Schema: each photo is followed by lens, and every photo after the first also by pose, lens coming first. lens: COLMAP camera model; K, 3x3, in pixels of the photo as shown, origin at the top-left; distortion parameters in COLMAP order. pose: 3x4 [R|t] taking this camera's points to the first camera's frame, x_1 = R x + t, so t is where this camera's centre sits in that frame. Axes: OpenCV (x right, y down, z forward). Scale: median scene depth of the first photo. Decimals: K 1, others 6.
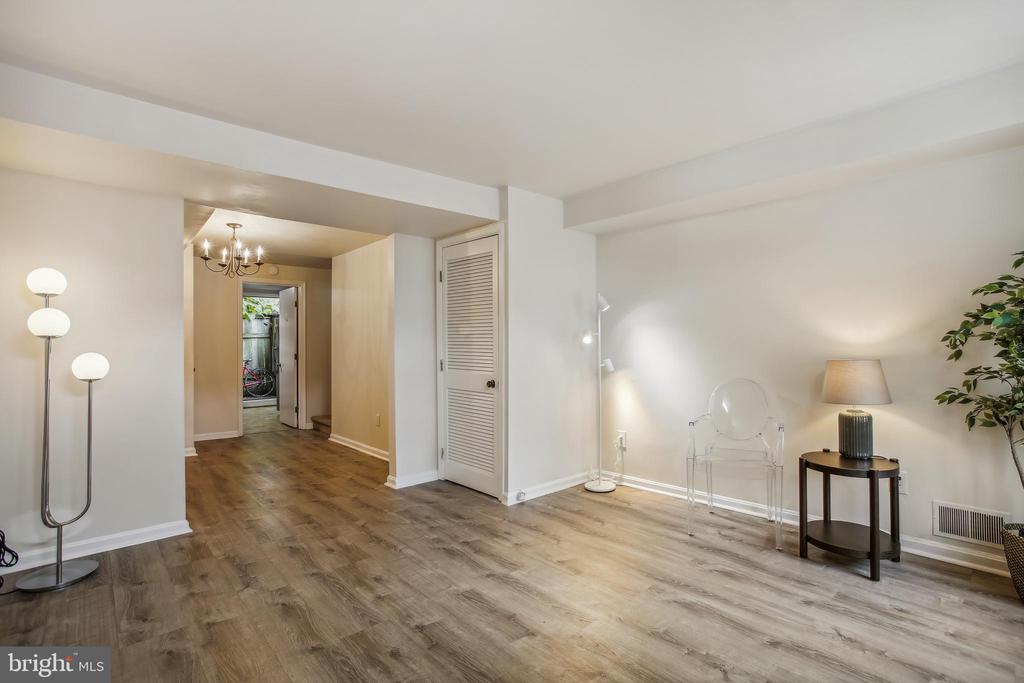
lens RADIAL K [[490.2, 0, 509.6], [0, 490.2, 343.6], [0, 0, 1]] dist [-0.037010, 0.020734]
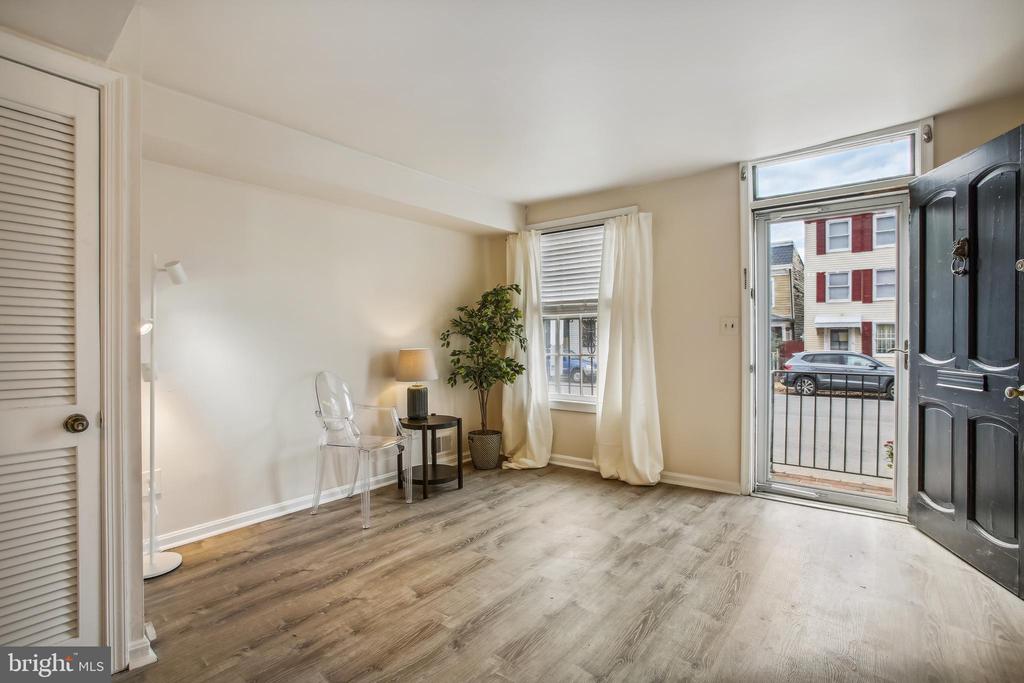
lens RADIAL K [[490.2, 0, 509.6], [0, 490.2, 343.6], [0, 0, 1]] dist [-0.037010, 0.020734]
pose [[-0.177480, 0.002614, 0.984121, -0.731000], [0.001254, 0.999996, -0.002430, 0.022195], [-0.984124, 0.000803, -0.177482, 0.989105]]
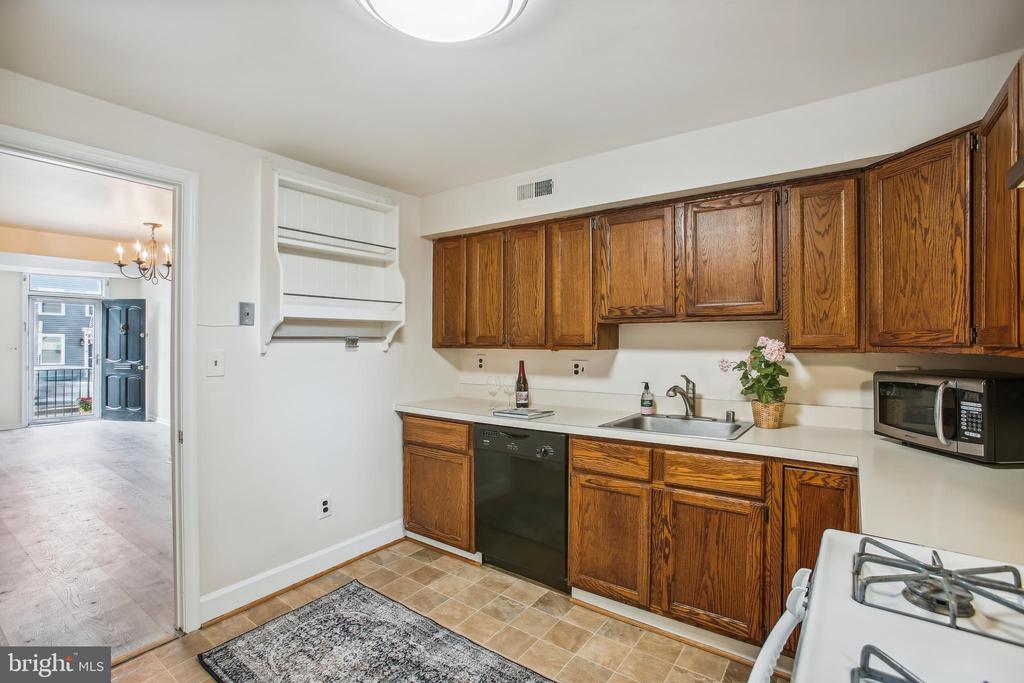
lens RADIAL K [[490.2, 0, 509.6], [0, 490.2, 343.6], [0, 0, 1]] dist [-0.037010, 0.020734]
pose [[-0.979357, 0.006480, -0.202034, -1.723225], [0.006100, 0.999978, 0.002504, -0.043560], [0.202046, 0.001220, -0.979375, 3.382312]]
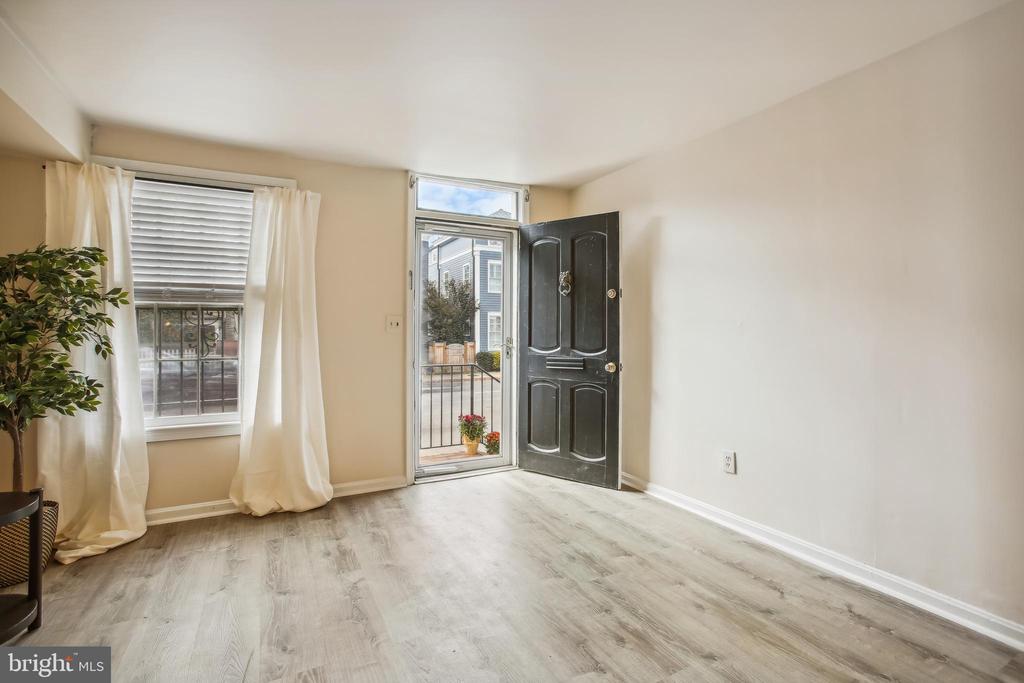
lens RADIAL K [[500.5, 0, 507.0], [0, 500.5, 323.2], [0, 0, 1]] dist [-0.002252, 0.000514]
pose [[-0.967741, 0.020536, 0.251110, -0.197940], [0.013300, 0.999447, -0.030480, 0.015923], [-0.251597, -0.026157, -0.967478, 1.440739]]
